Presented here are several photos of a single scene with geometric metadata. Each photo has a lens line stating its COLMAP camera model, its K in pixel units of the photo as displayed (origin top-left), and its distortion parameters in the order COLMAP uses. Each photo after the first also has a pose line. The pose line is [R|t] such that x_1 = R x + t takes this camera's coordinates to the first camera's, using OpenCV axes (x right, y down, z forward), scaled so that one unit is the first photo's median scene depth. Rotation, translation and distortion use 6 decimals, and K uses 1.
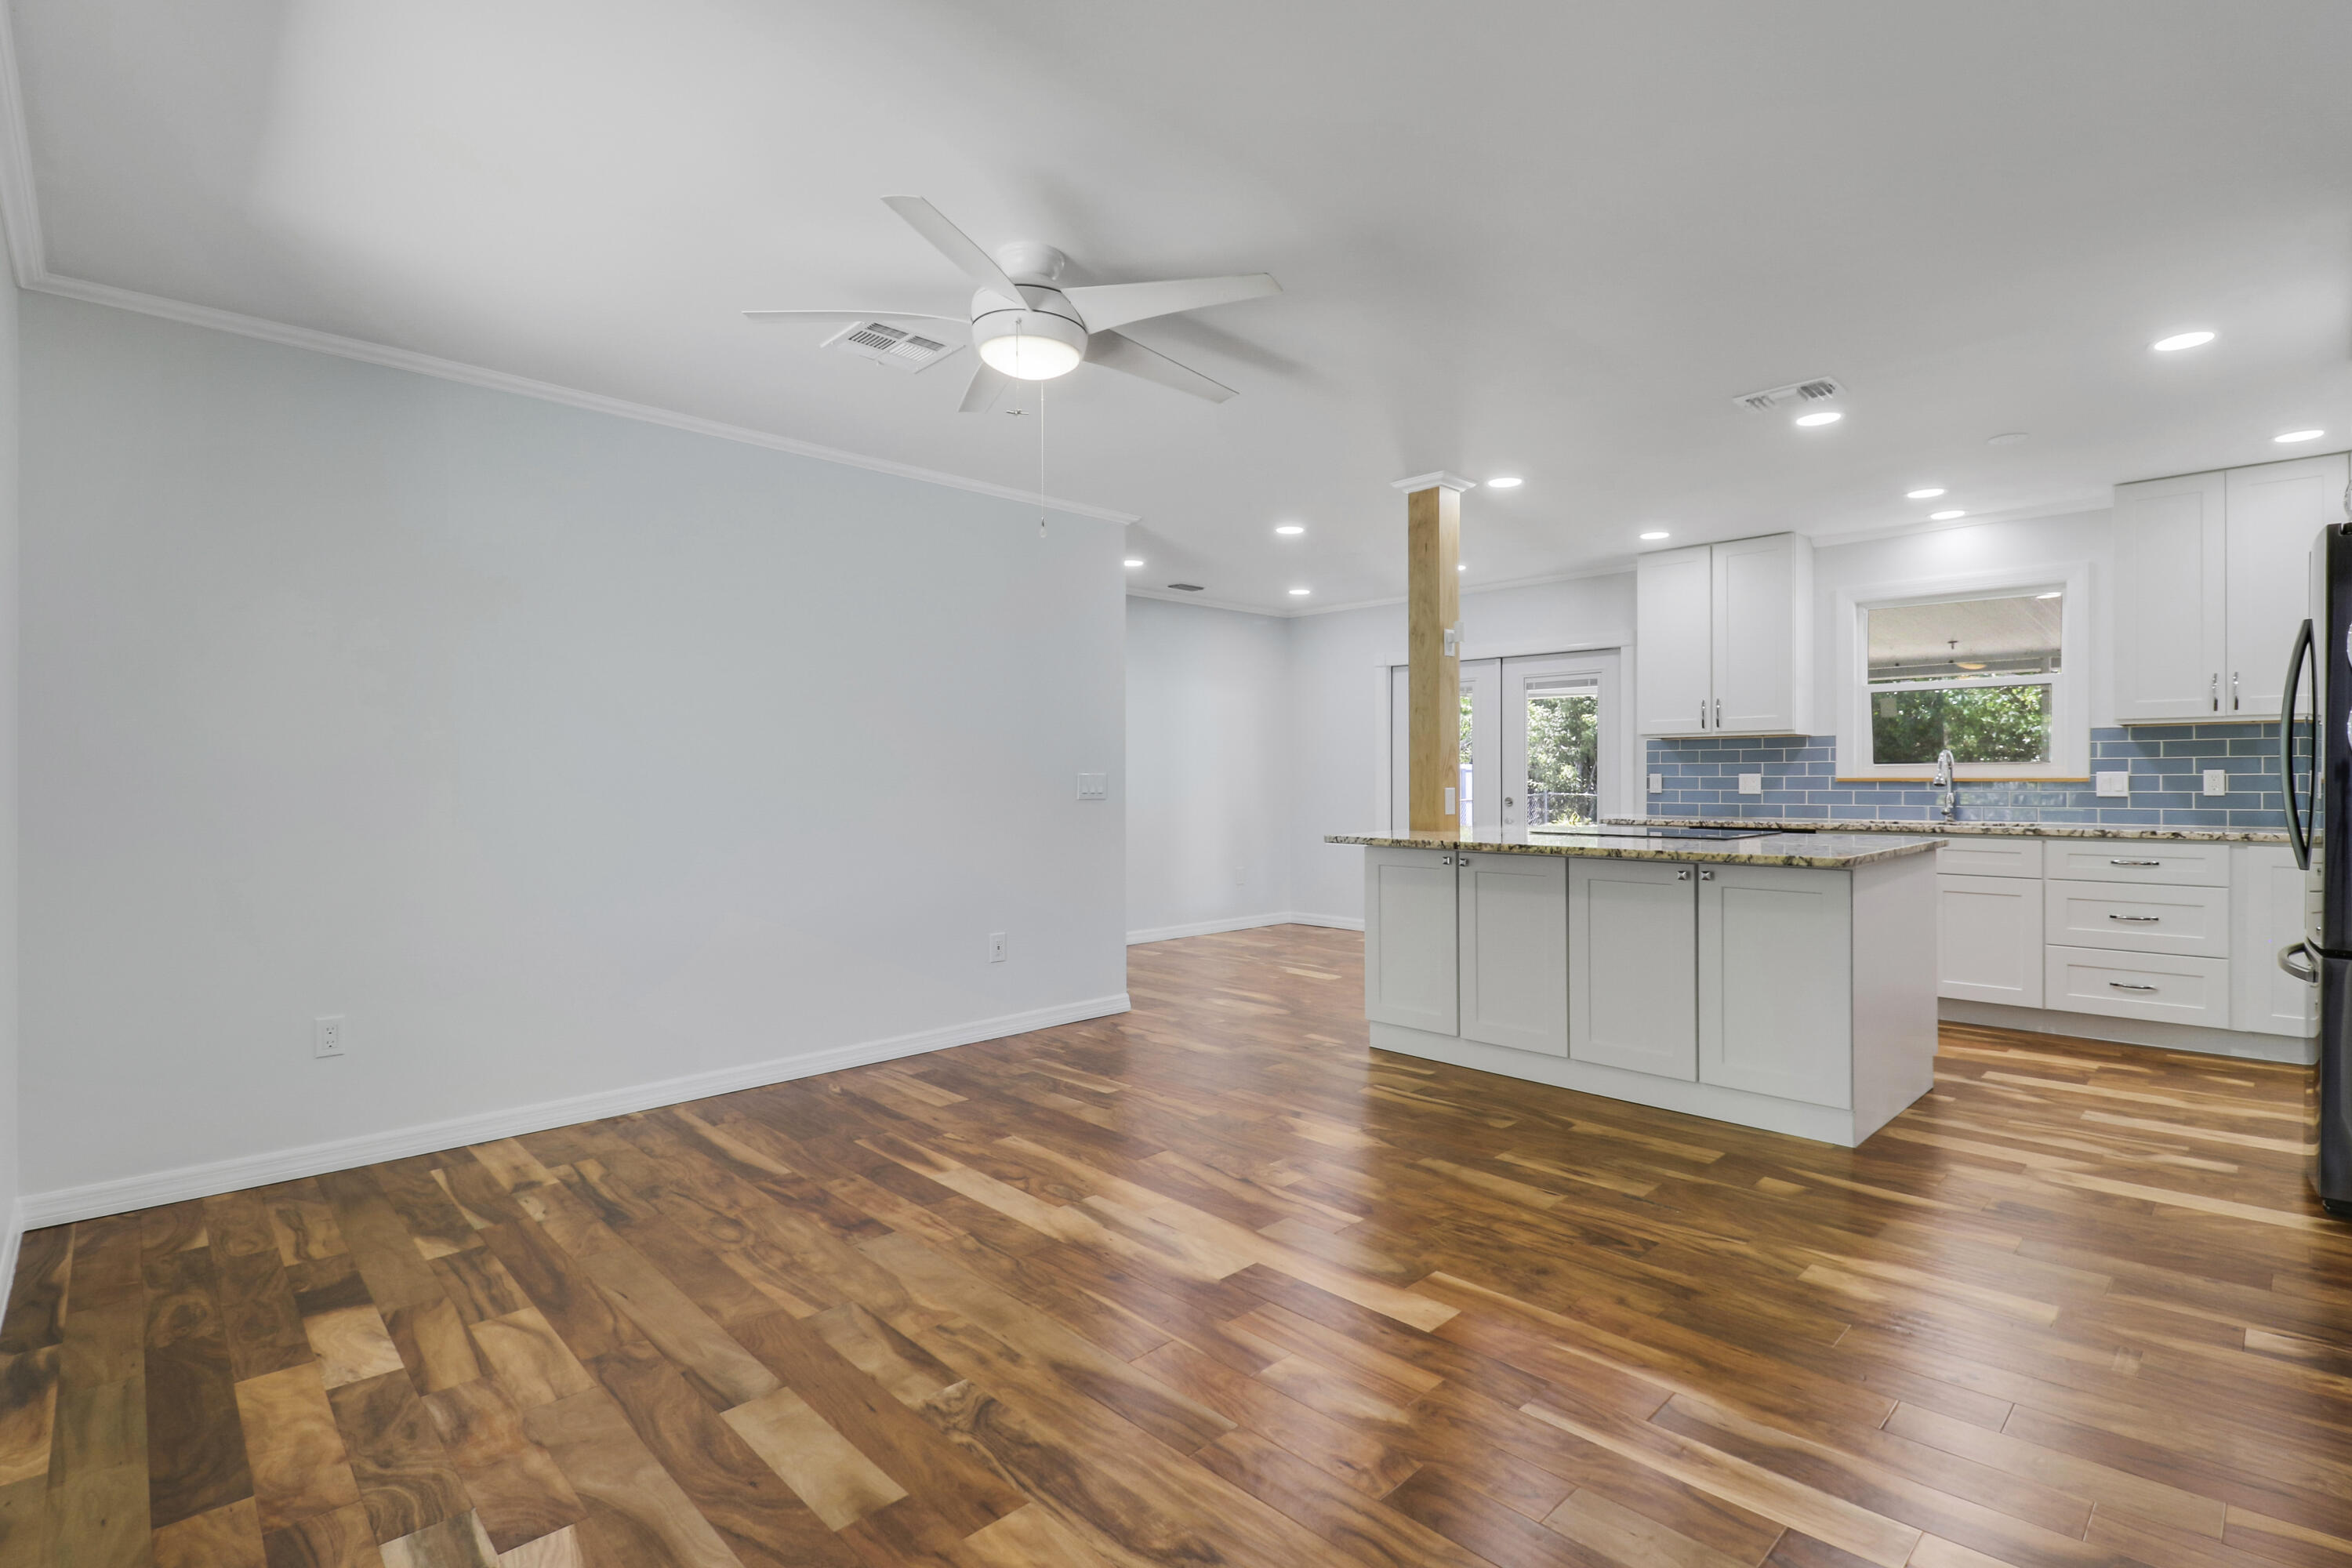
lens RADIAL K [[1118.4, 0, 1228.2], [0, 1118.4, 776.0], [0, 0, 1]] dist [-0.001044, -0.000716]
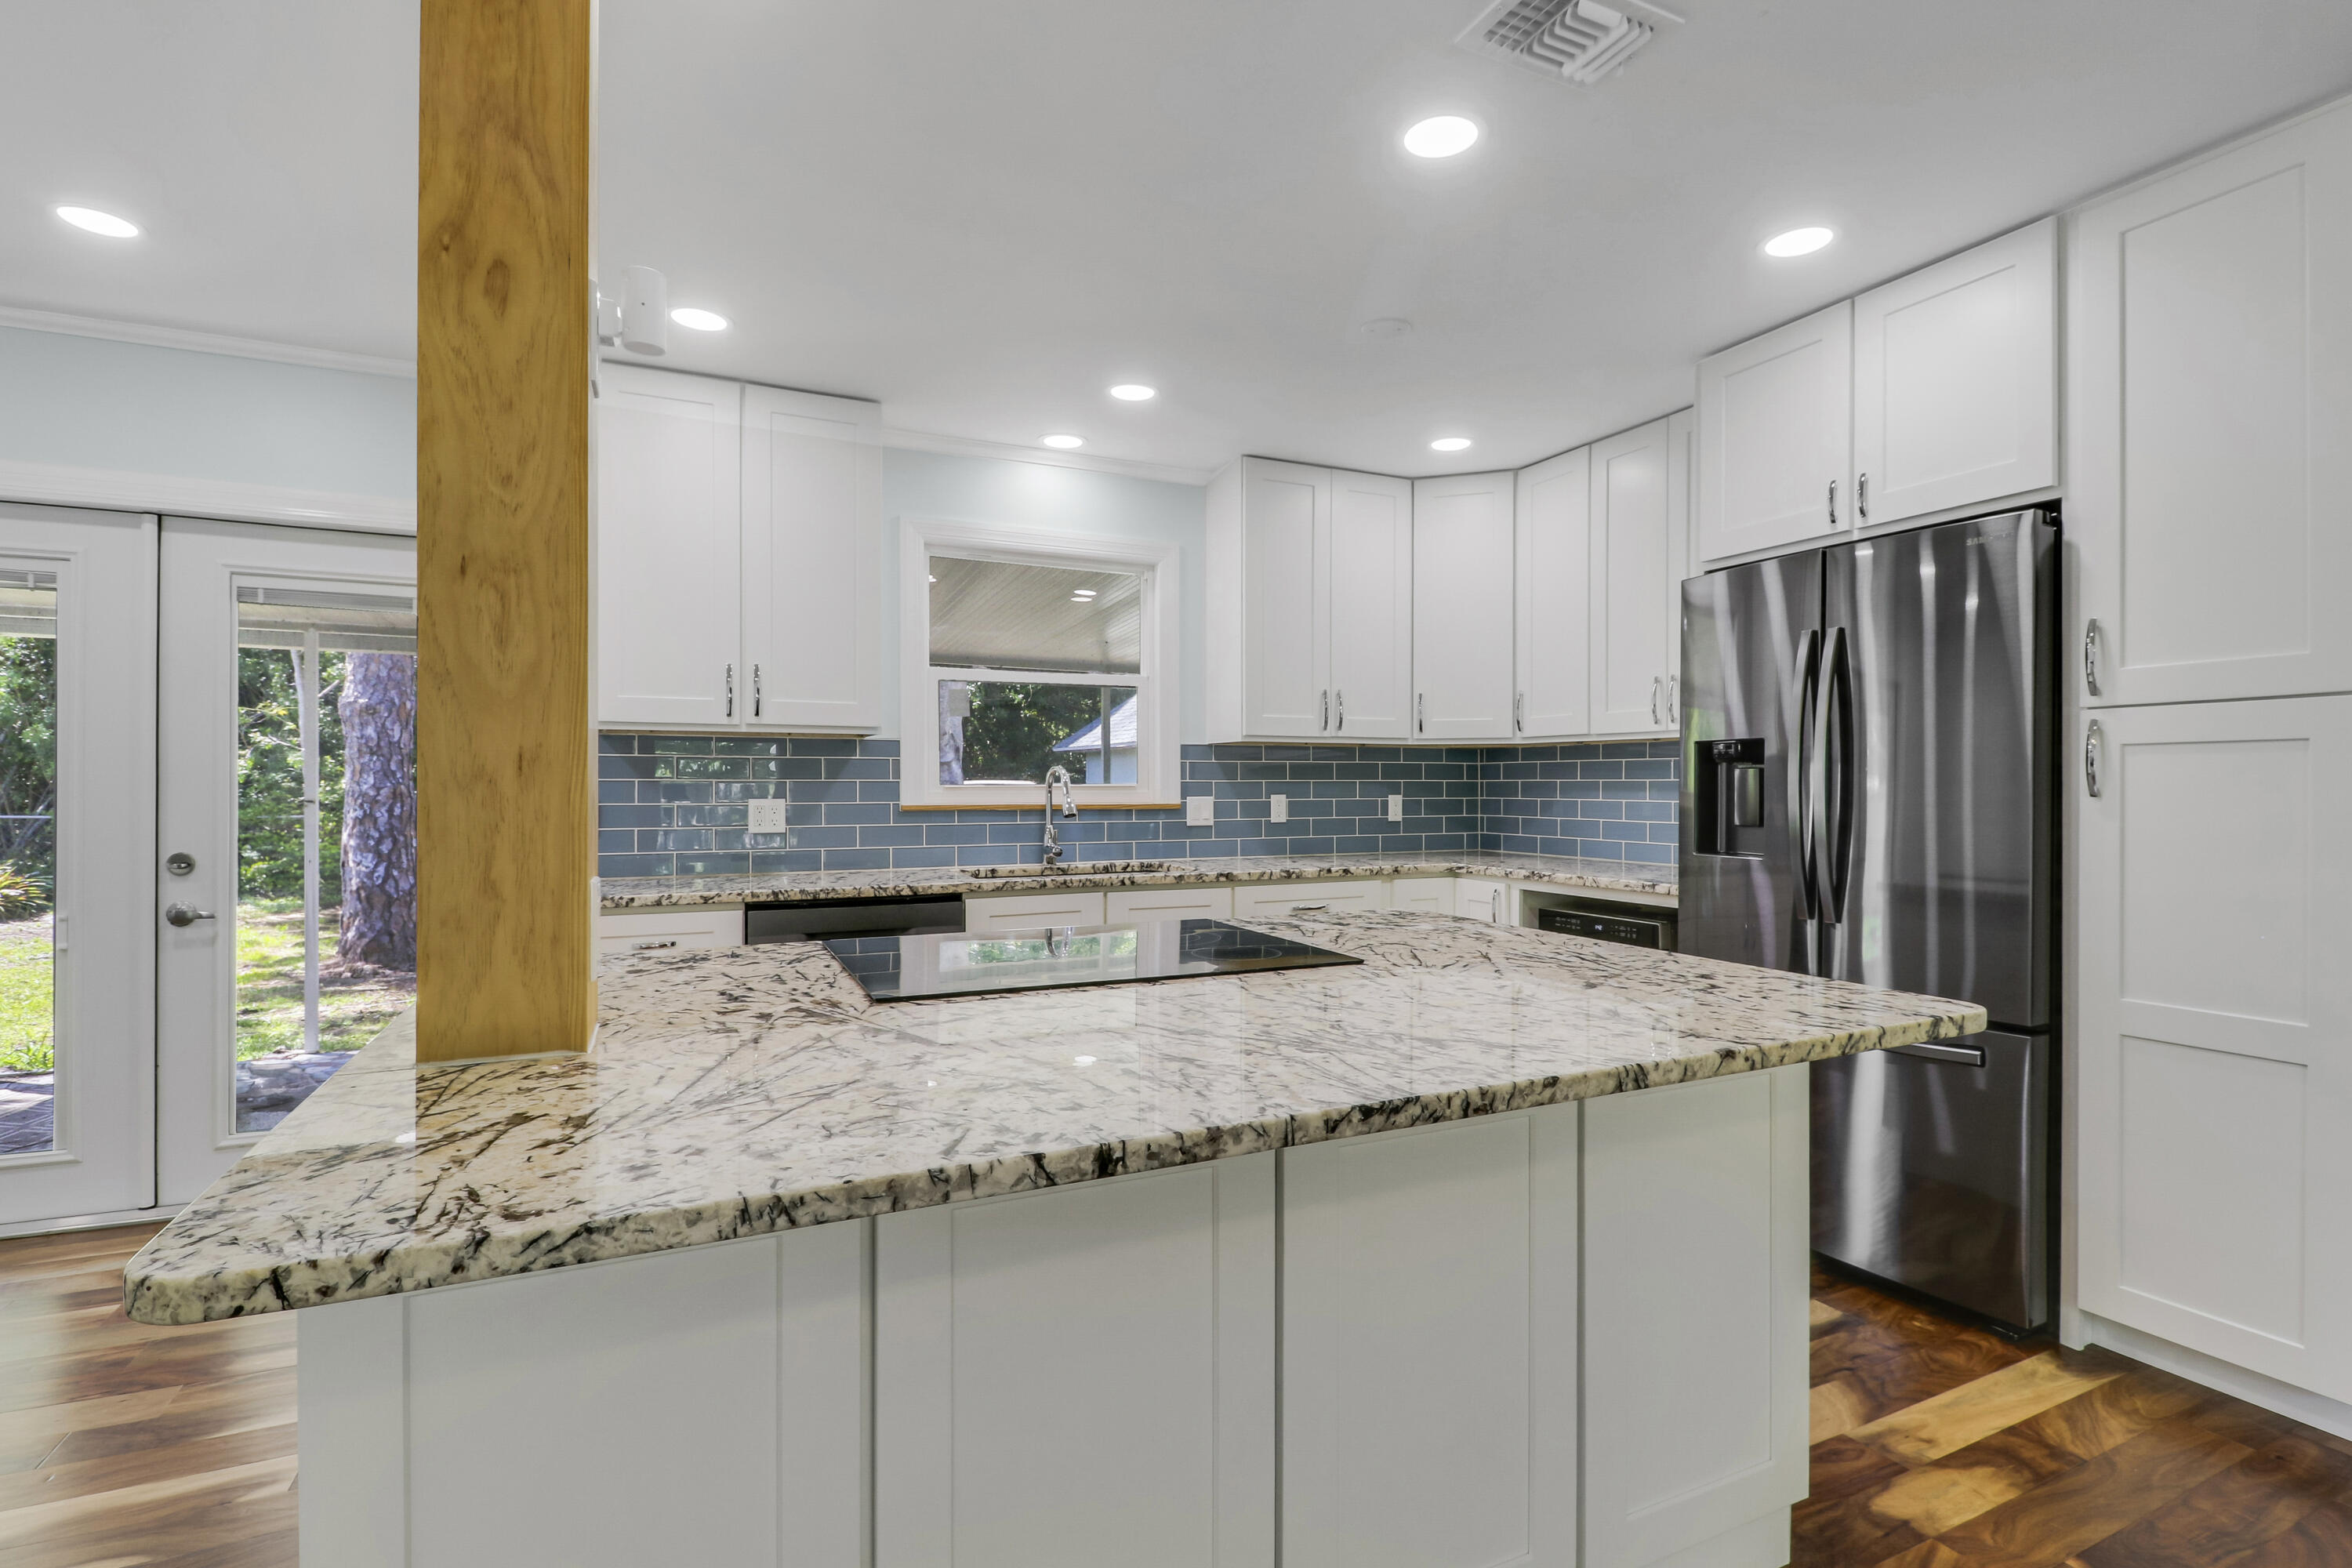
lens RADIAL K [[1118.4, 0, 1203.1], [0, 1118.4, 790.4], [0, 0, 1]] dist [0.002600, -0.008943]
pose [[0.351889, 0.000448, 0.936042, -0.003713], [-0.002896, 0.999996, 0.000610, -0.009884], [-0.936037, -0.002926, 0.351889, 0.769840]]
